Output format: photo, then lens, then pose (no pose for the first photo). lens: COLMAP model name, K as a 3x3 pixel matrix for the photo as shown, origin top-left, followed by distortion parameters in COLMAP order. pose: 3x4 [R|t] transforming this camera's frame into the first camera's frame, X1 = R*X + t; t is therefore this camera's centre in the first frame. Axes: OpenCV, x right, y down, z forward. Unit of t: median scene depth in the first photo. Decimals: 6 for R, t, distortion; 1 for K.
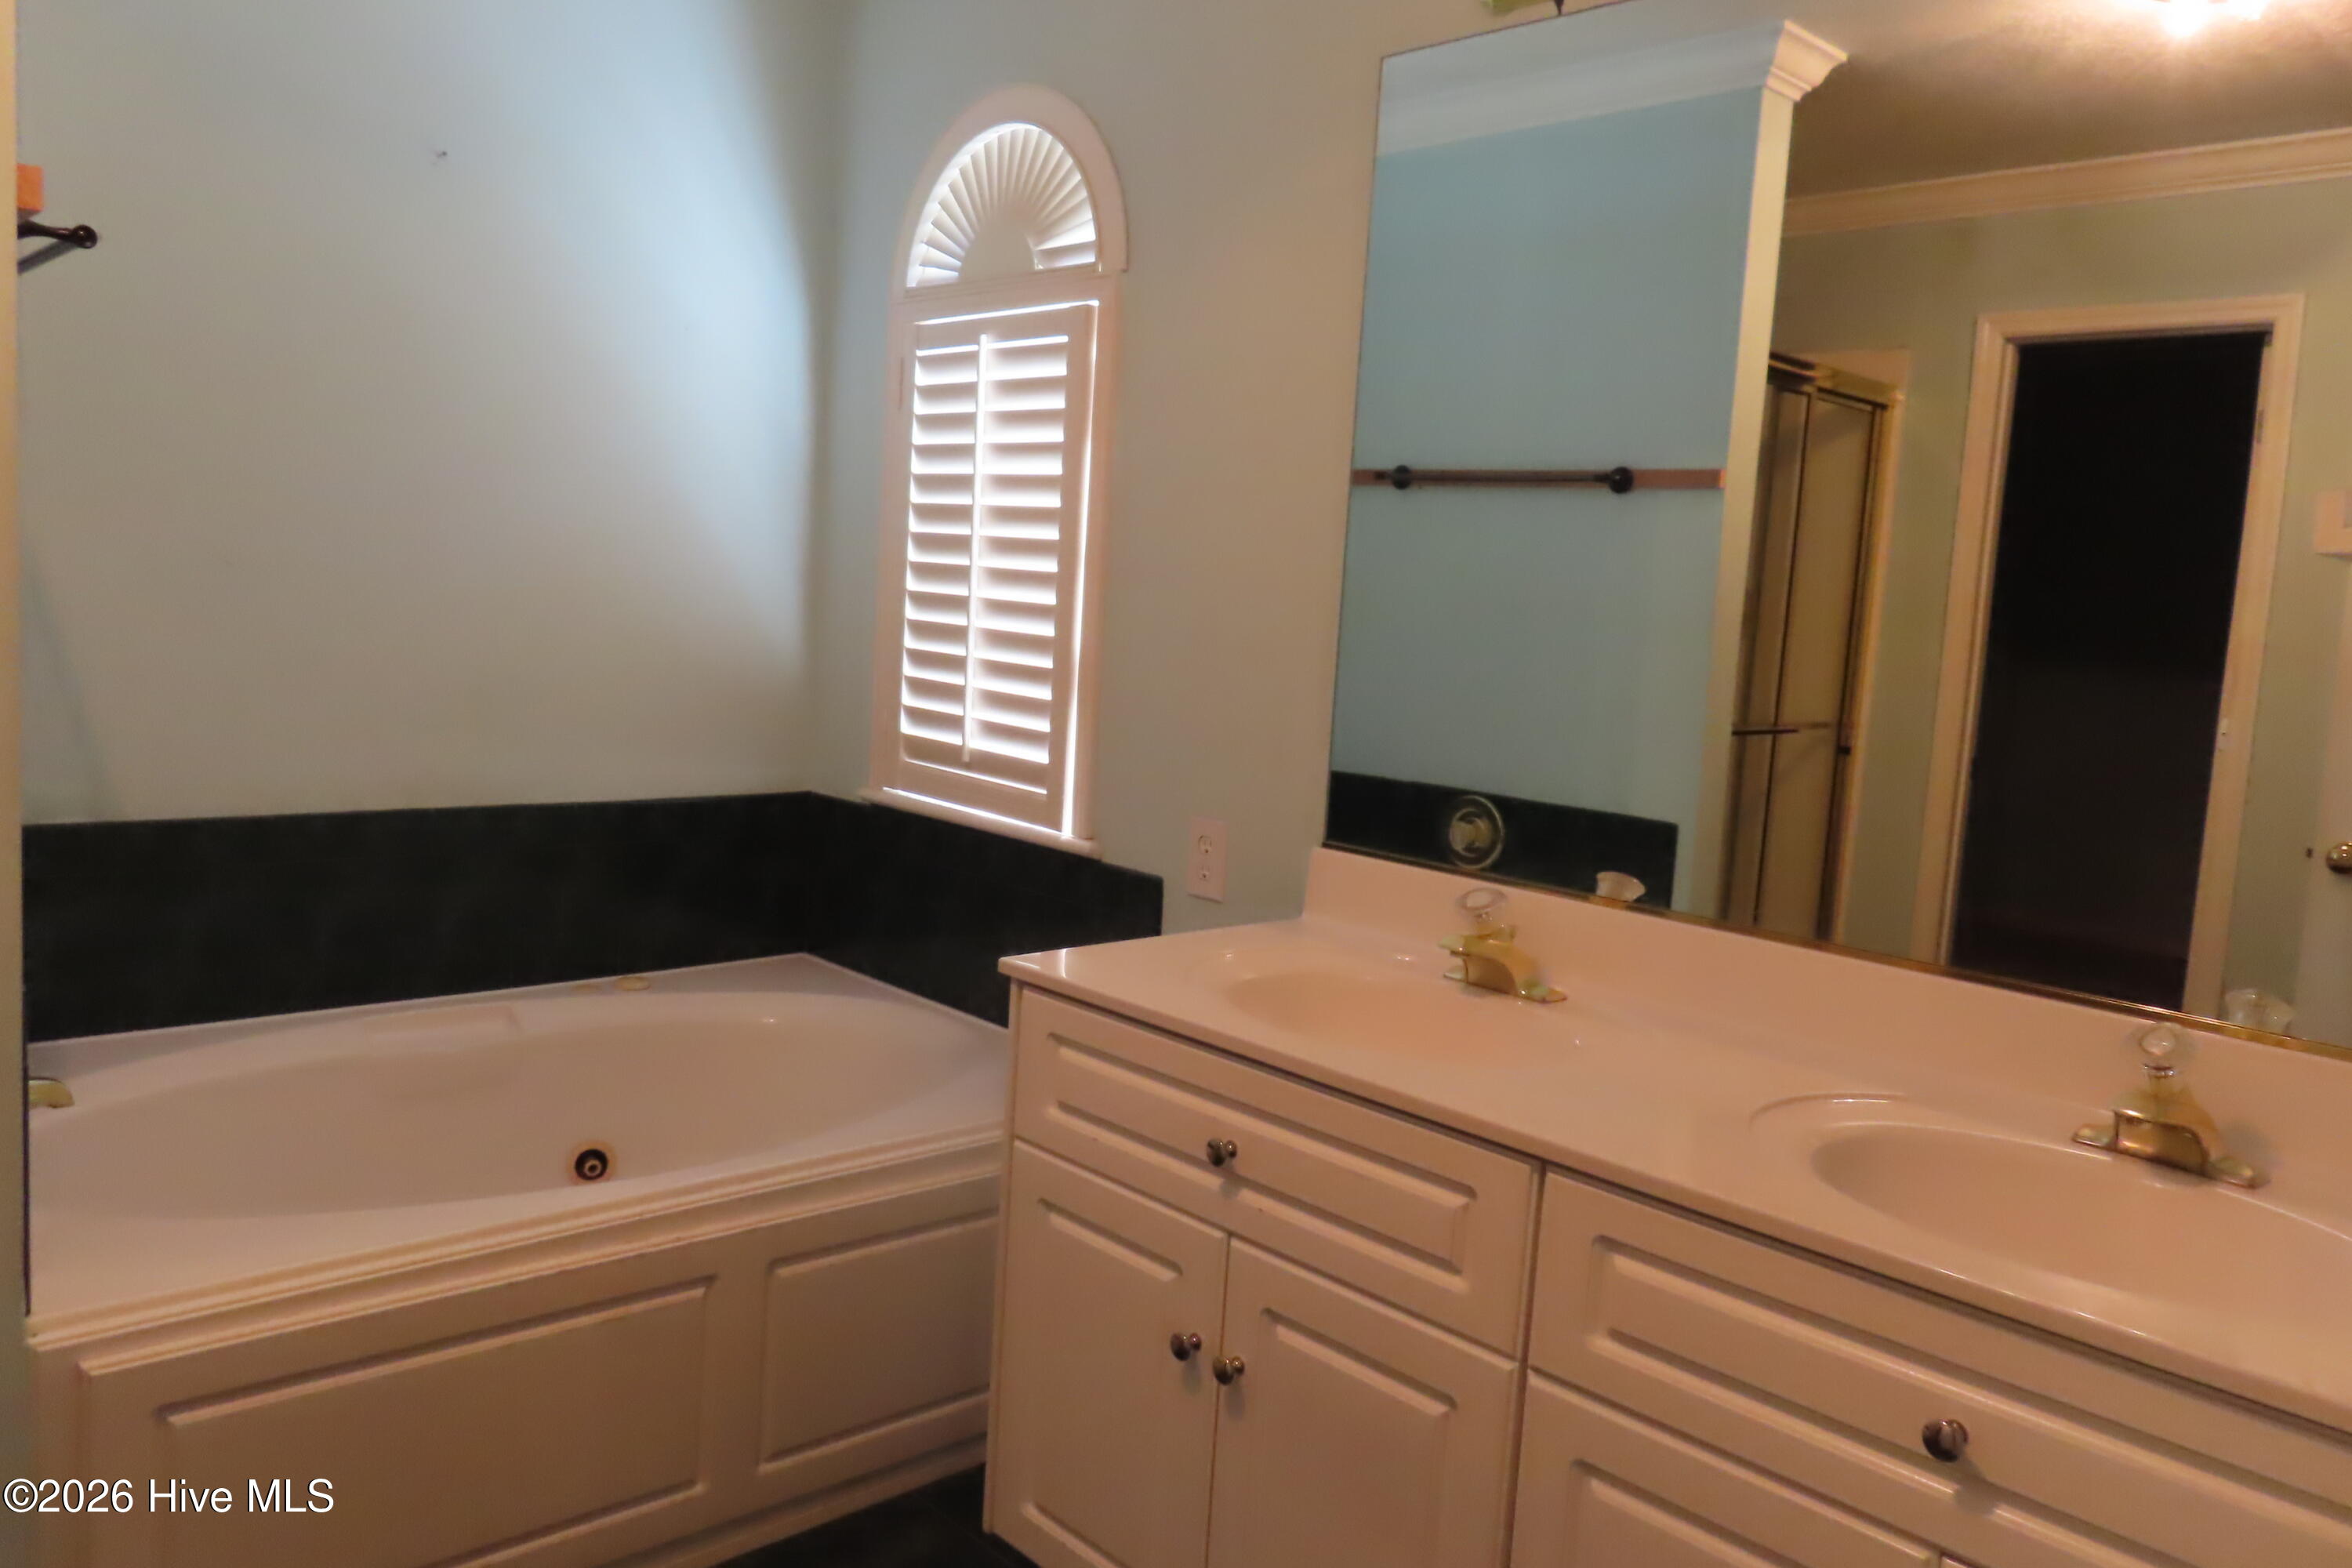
lens RADIAL K [[1691.0, 0, 1176.0], [0, 1691.0, 784.0], [0, 0, 1]] dist [-0.004950, -0.000696]
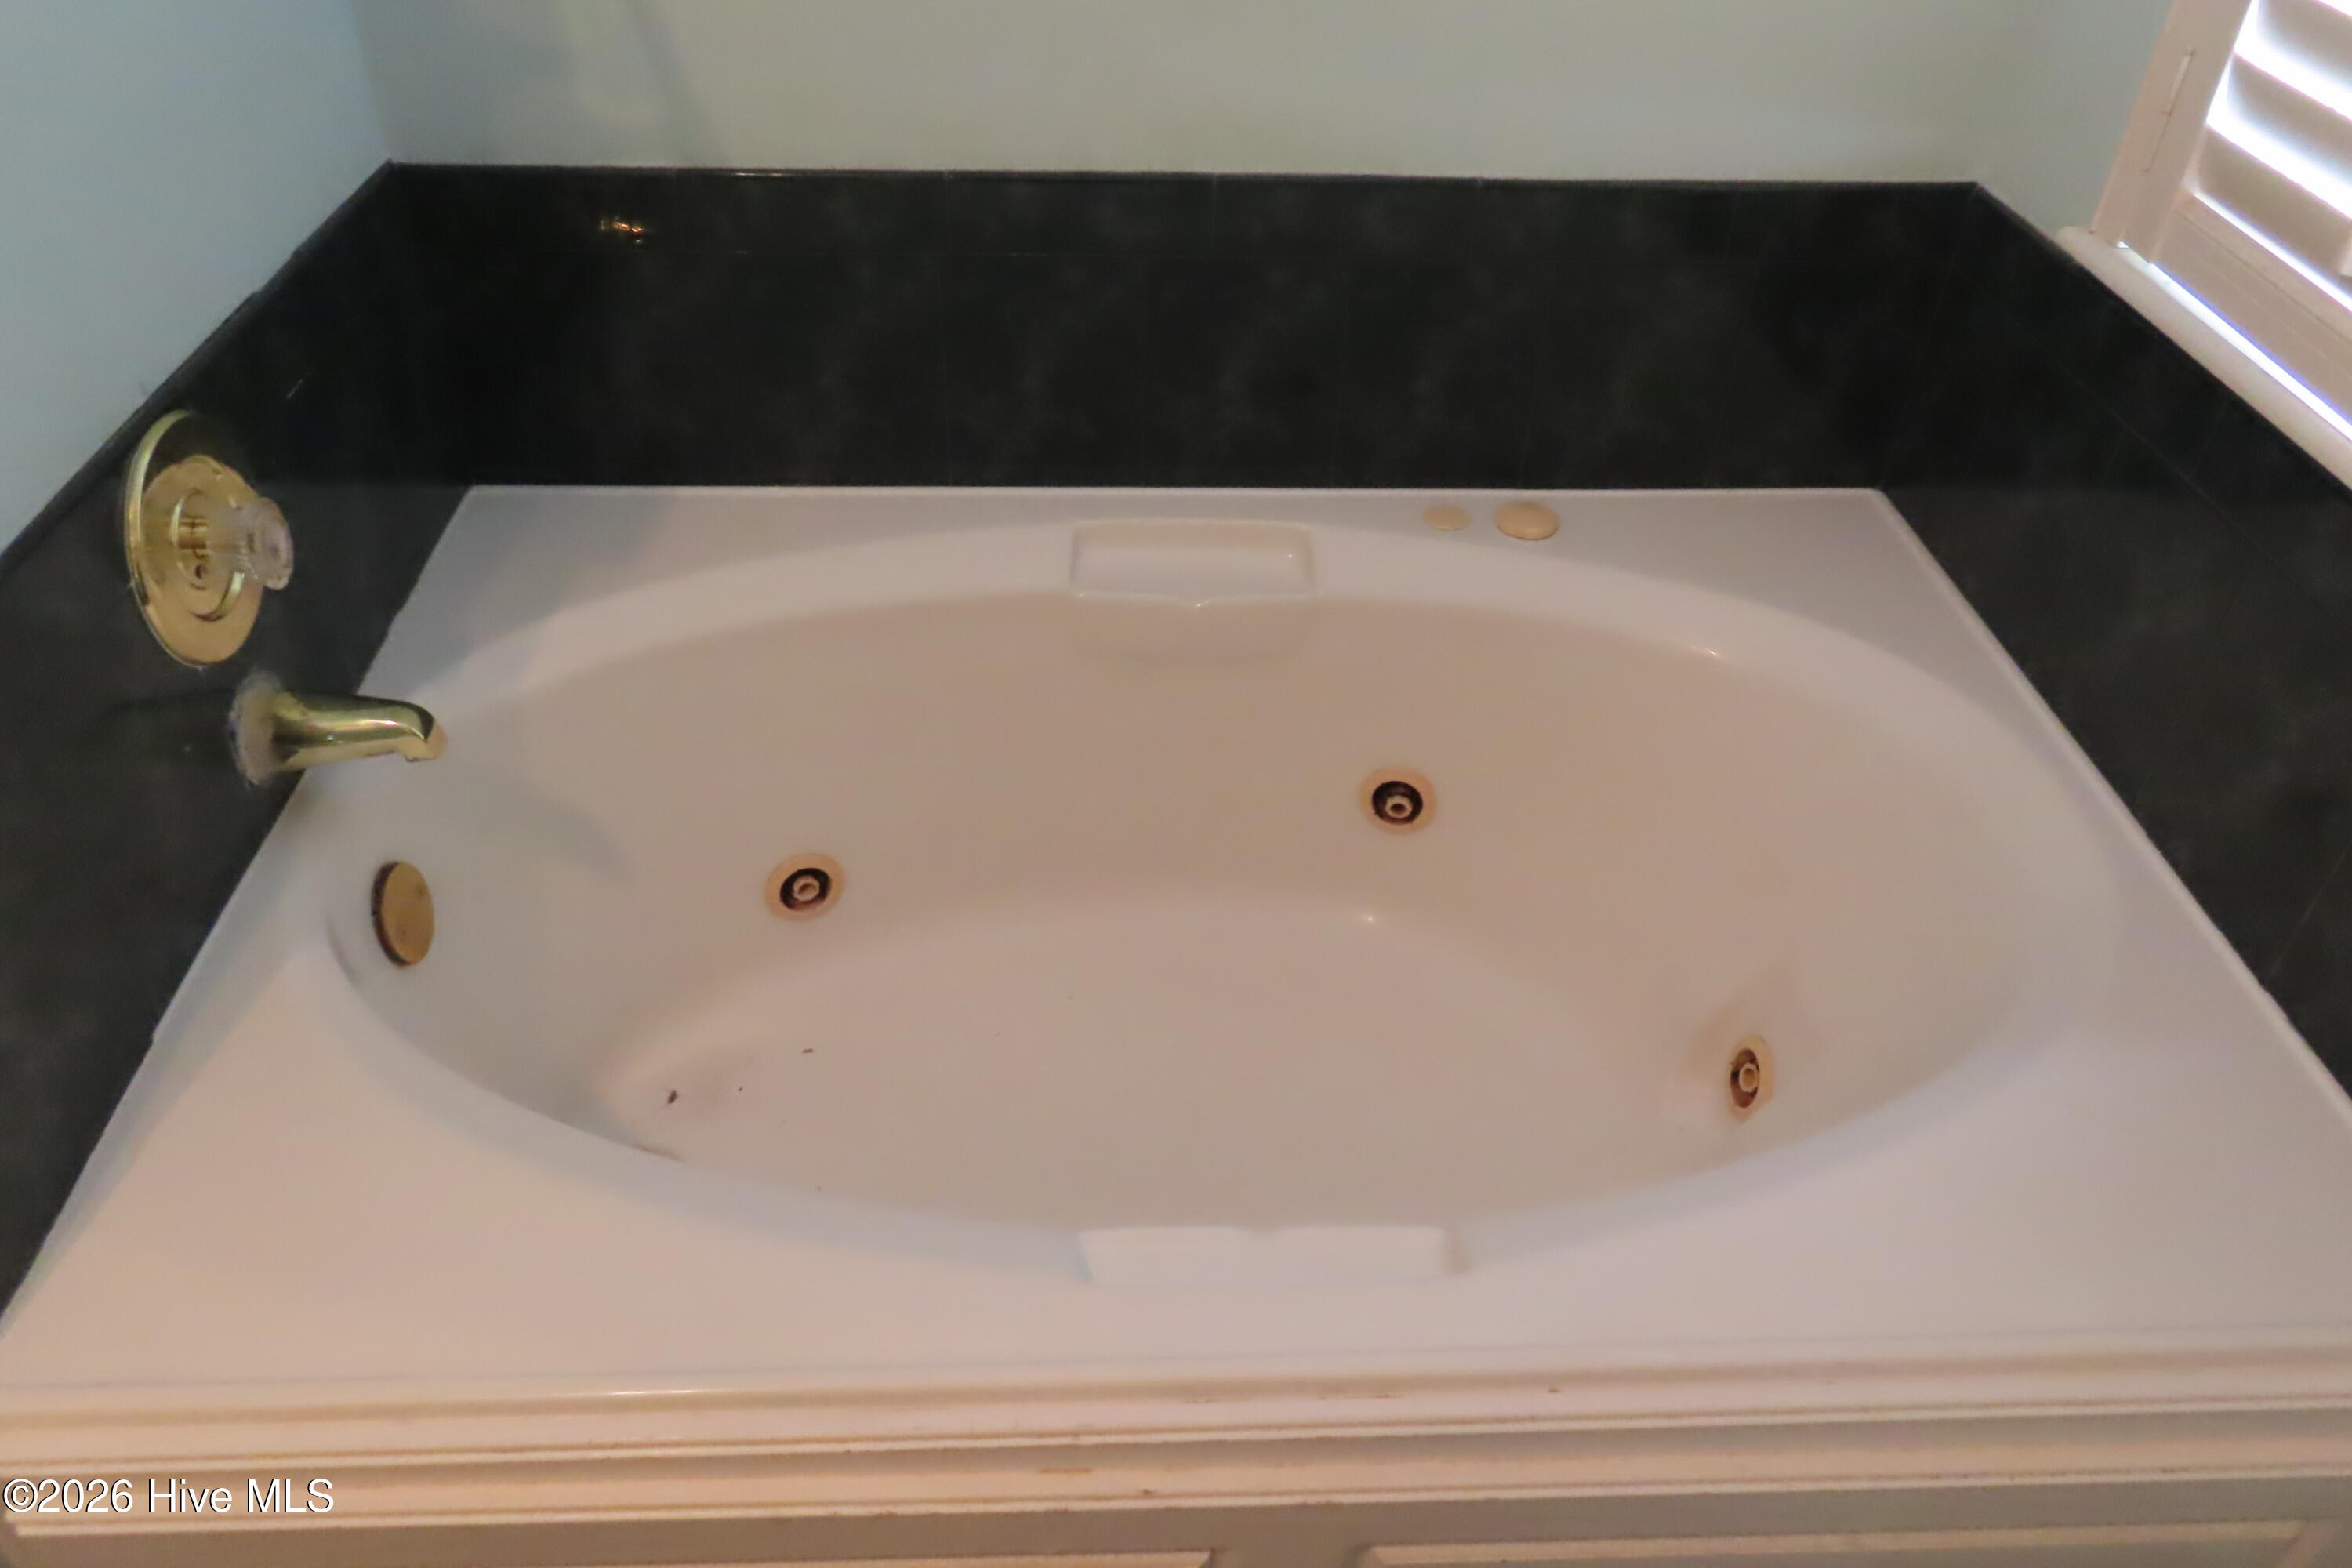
lens RADIAL K [[1691.0, 0, 1176.0], [0, 1691.0, 784.0], [0, 0, 1]] dist [-0.004950, -0.000696]
pose [[0.756526, 0.374403, -0.536181, -0.072996], [-0.050254, 0.850754, 0.523156, -0.095894], [0.652029, -0.368836, 0.662433, 0.507424]]
